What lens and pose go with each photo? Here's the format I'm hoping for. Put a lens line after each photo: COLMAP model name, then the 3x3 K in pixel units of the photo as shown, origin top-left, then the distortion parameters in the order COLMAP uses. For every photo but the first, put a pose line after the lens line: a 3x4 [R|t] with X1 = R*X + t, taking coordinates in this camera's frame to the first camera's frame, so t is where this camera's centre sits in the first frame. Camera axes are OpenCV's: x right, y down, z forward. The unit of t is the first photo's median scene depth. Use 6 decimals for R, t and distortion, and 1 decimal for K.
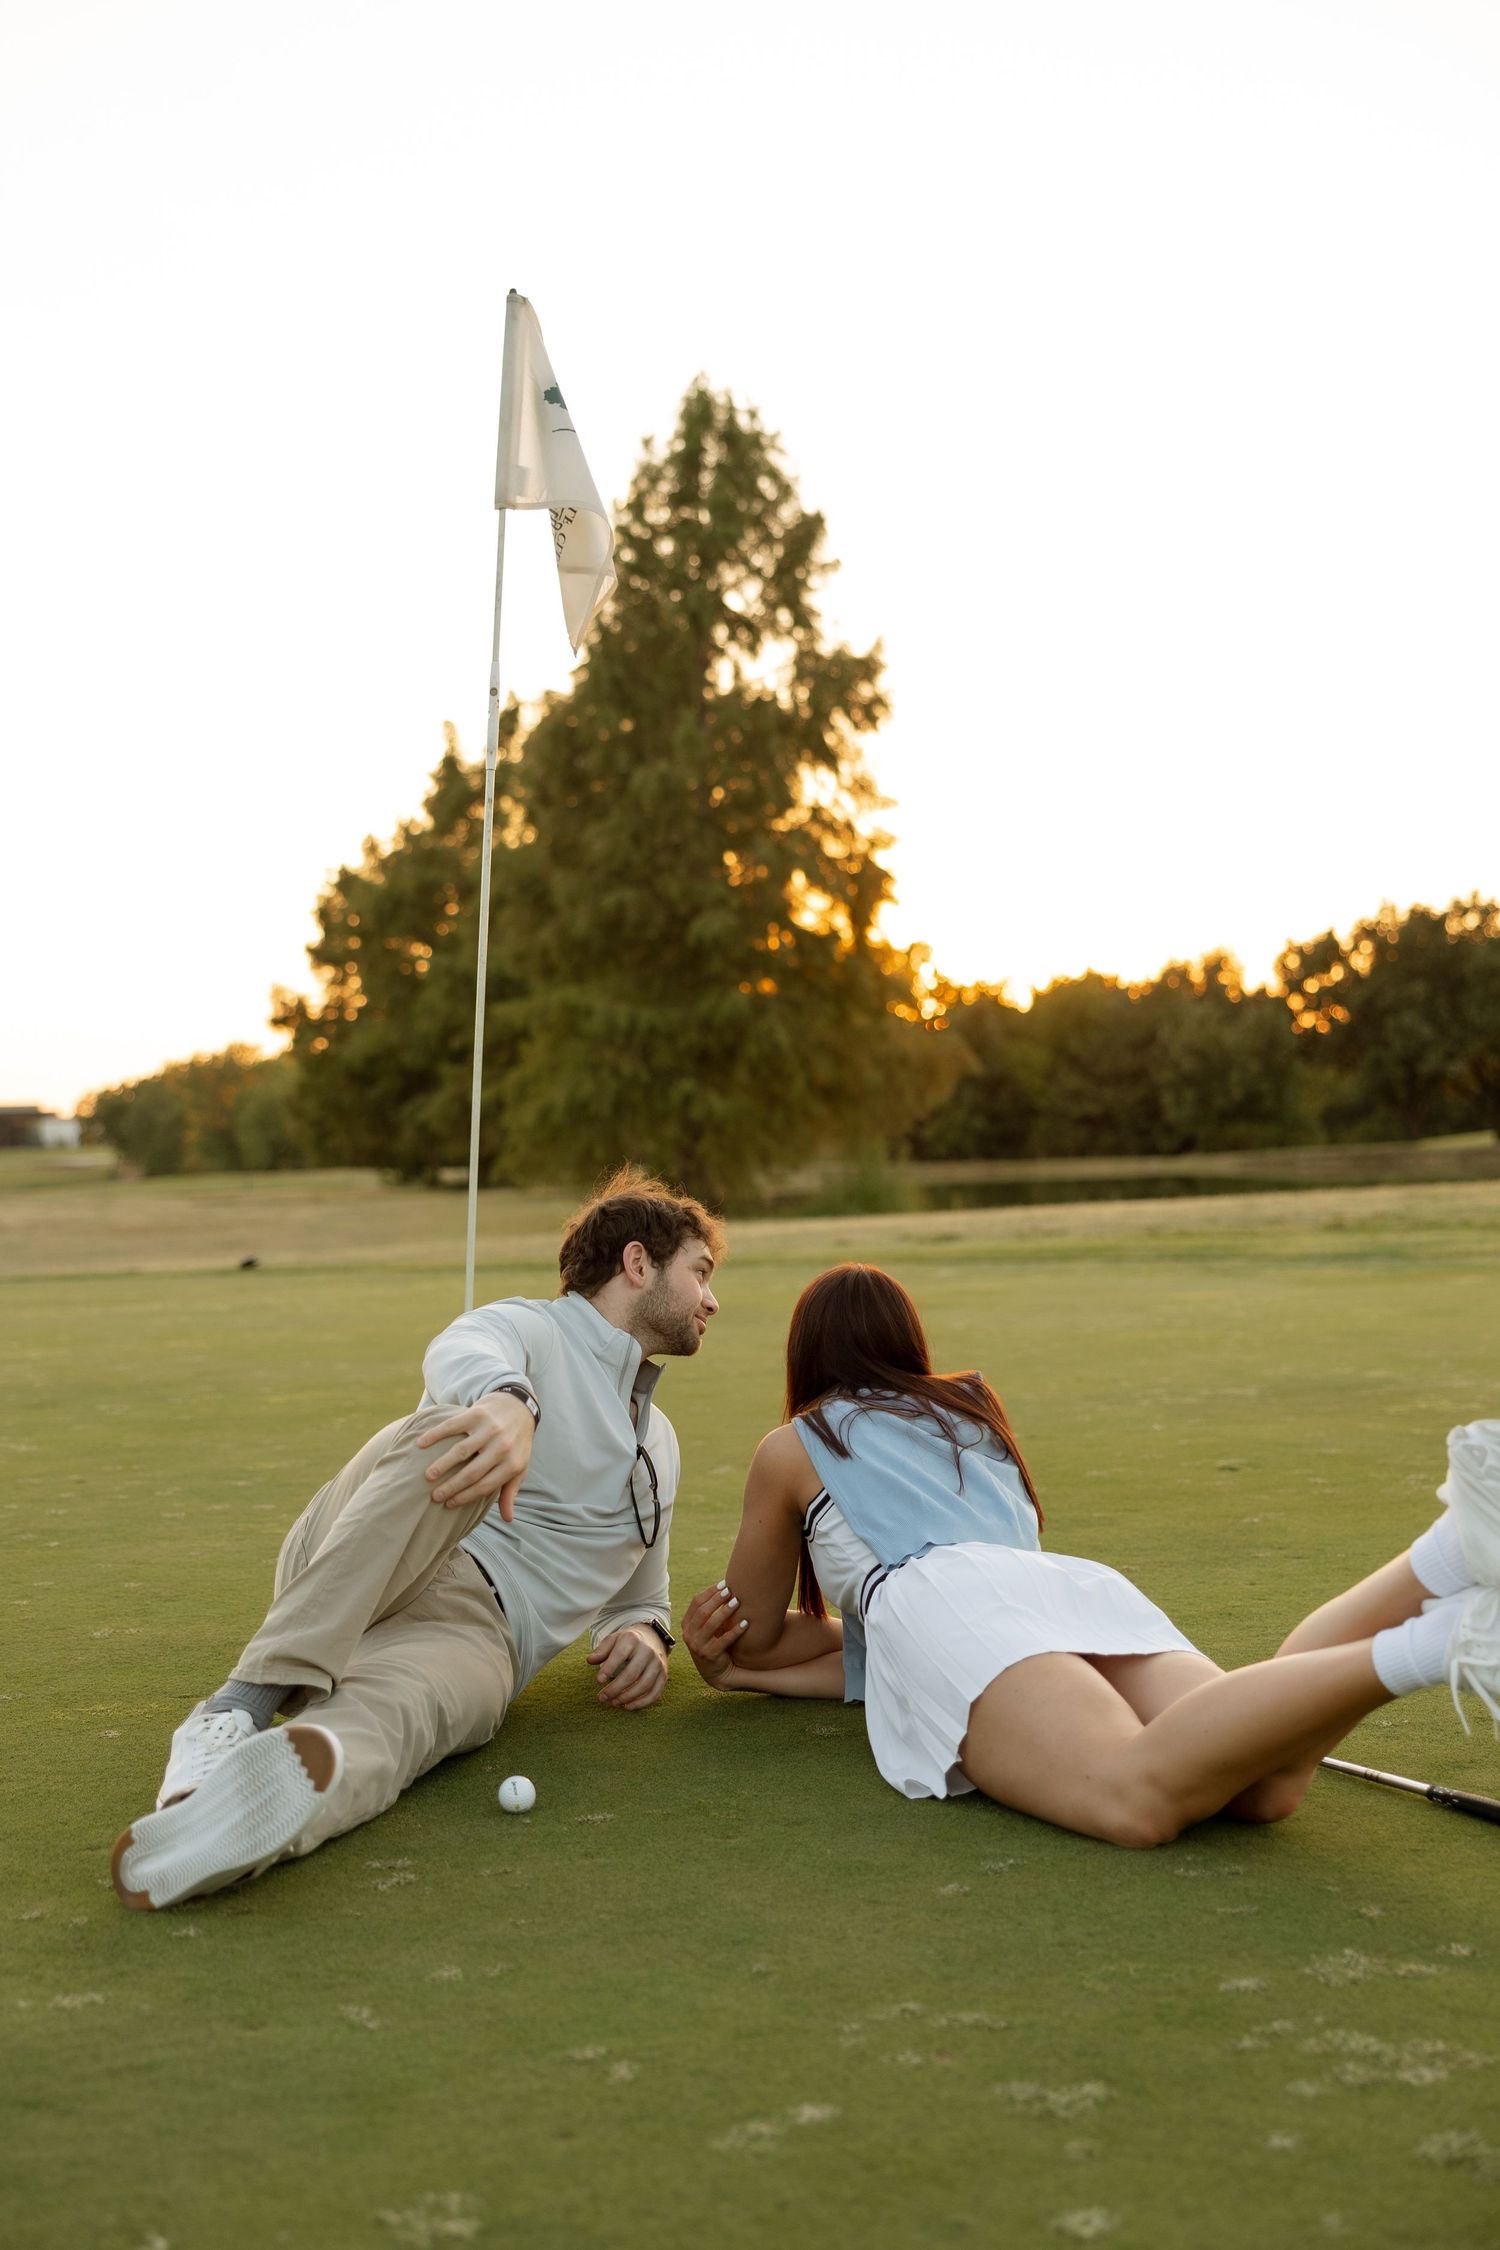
lens RADIAL K [[3055.3, 0, 716.3], [0, 3055.3, 1152.2], [0, 0, 1]] dist [0.007151, -0.009842]
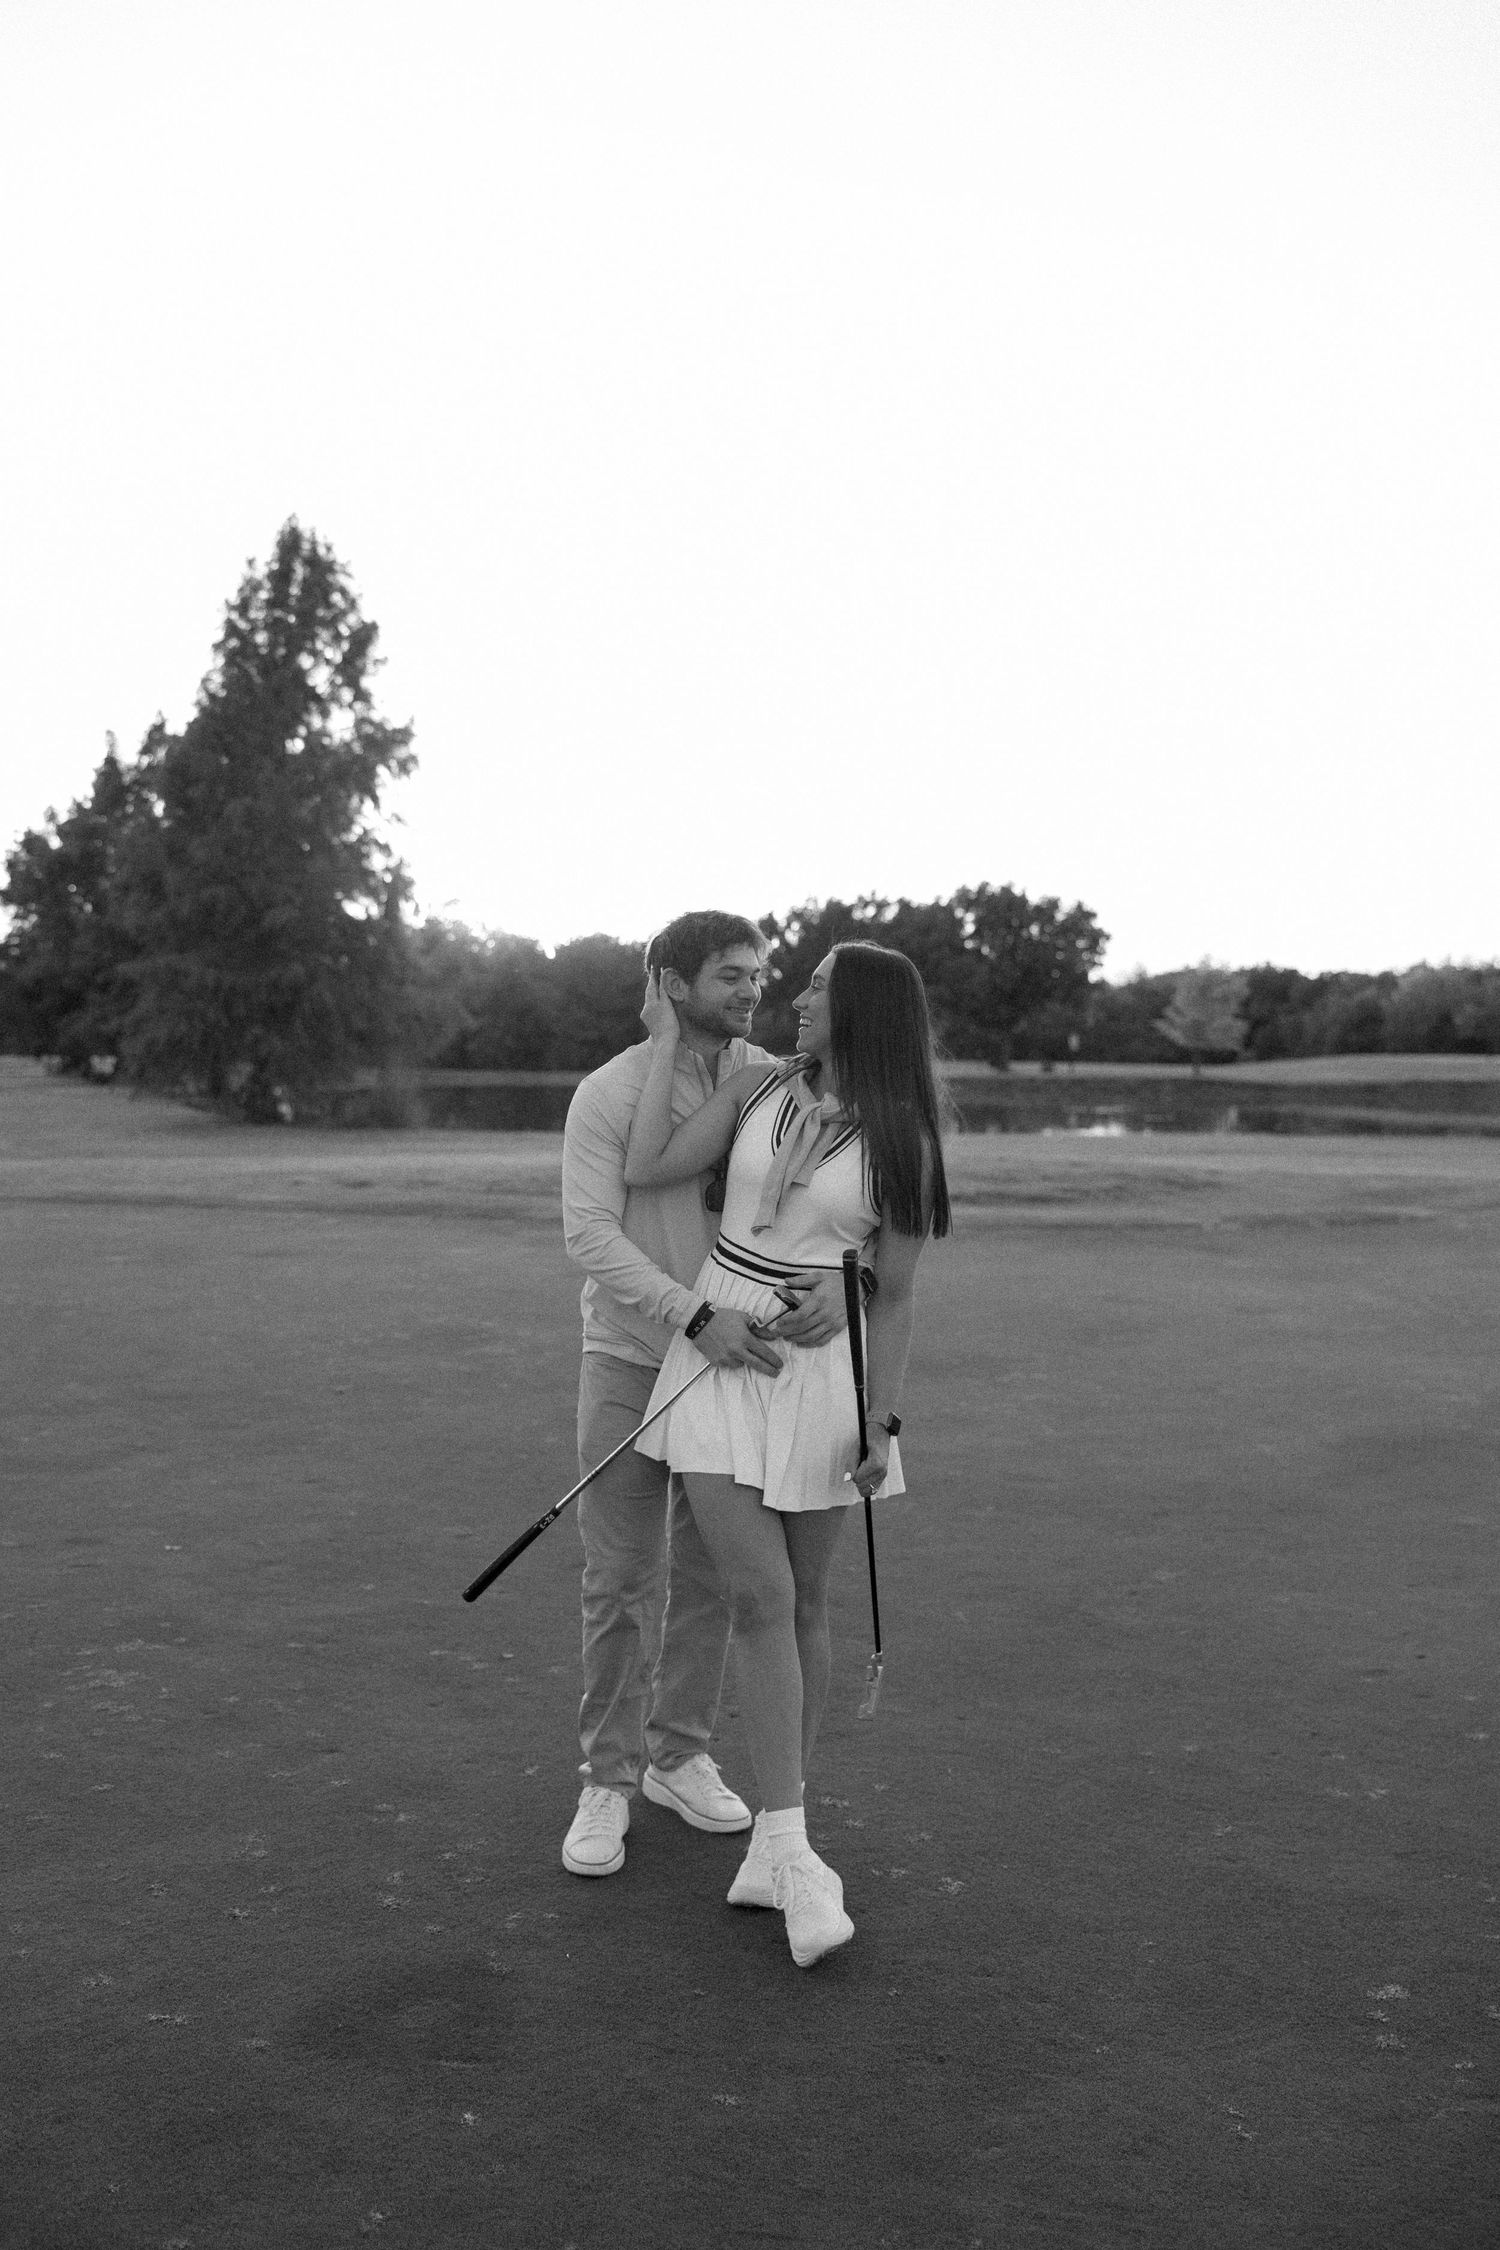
lens RADIAL K [[2335.2, 0, 714.2], [0, 2335.2, 1019.9], [0, 0, 1]] dist [0.011944, 0.002168]
pose [[0.986344, 0.043699, 0.158793, 0.024901], [-0.041949, 0.999017, -0.014360, -0.018593], [-0.159265, 0.007503, 0.987207, -0.075383]]
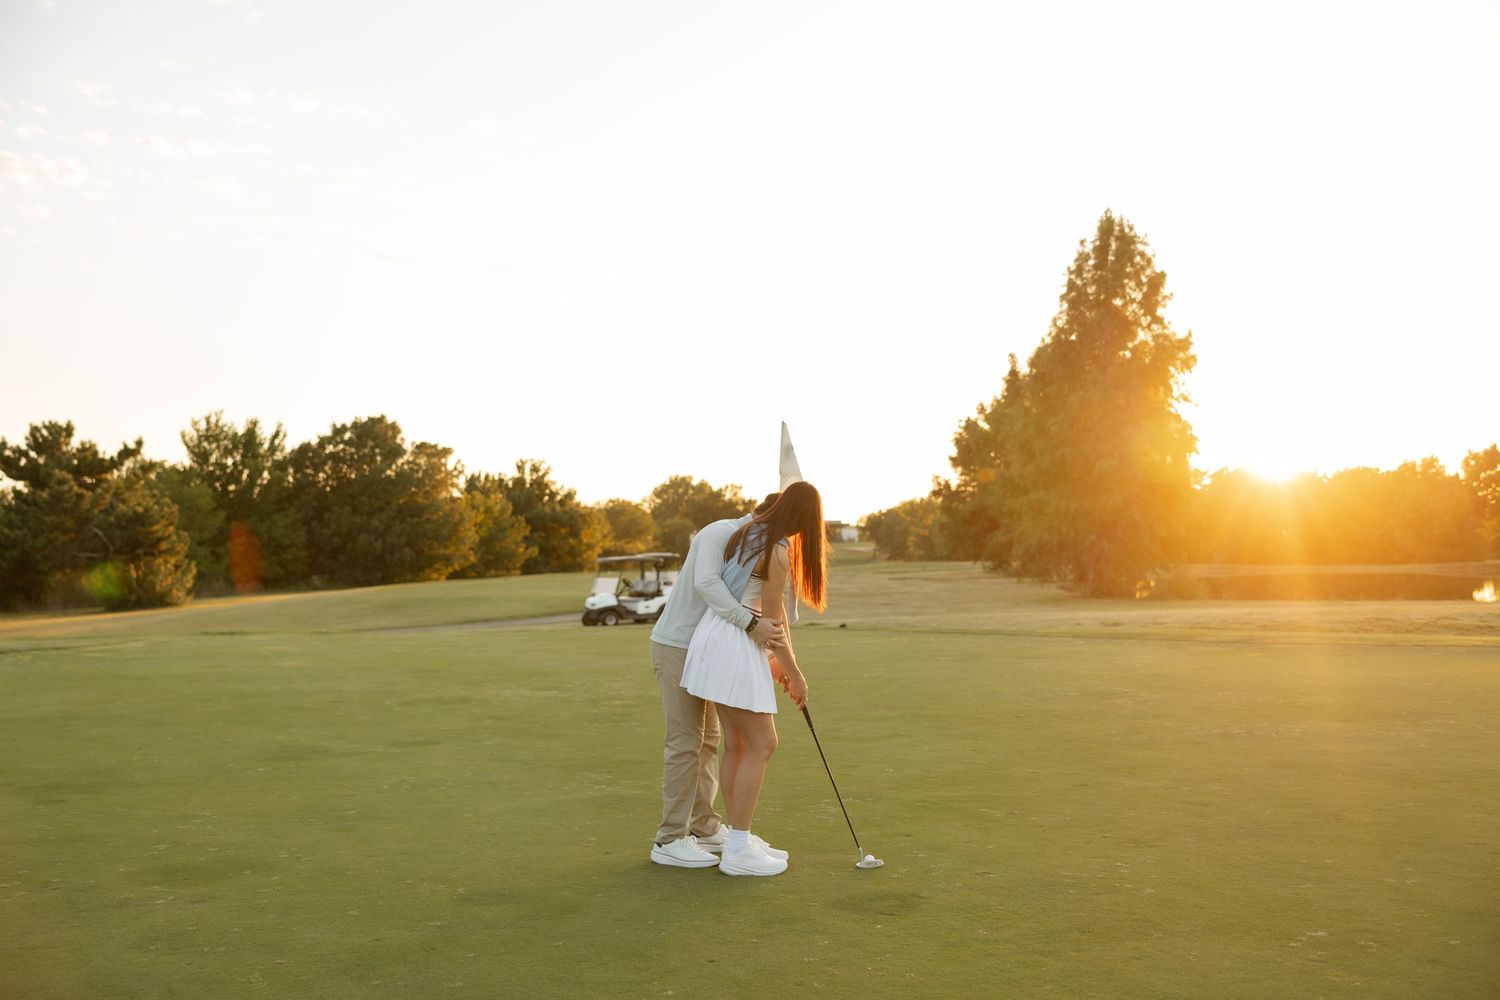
lens RADIAL K [[1548.6, 0, 750.0], [0, 1548.6, 500.0], [0, 0, 1]] dist [0.018139, 0.006394]
pose [[0.961128, 0.008196, -0.275981, 0.056300], [-0.015885, 0.999545, -0.025635, -0.015271], [0.275646, 0.029023, 0.960821, -0.126614]]
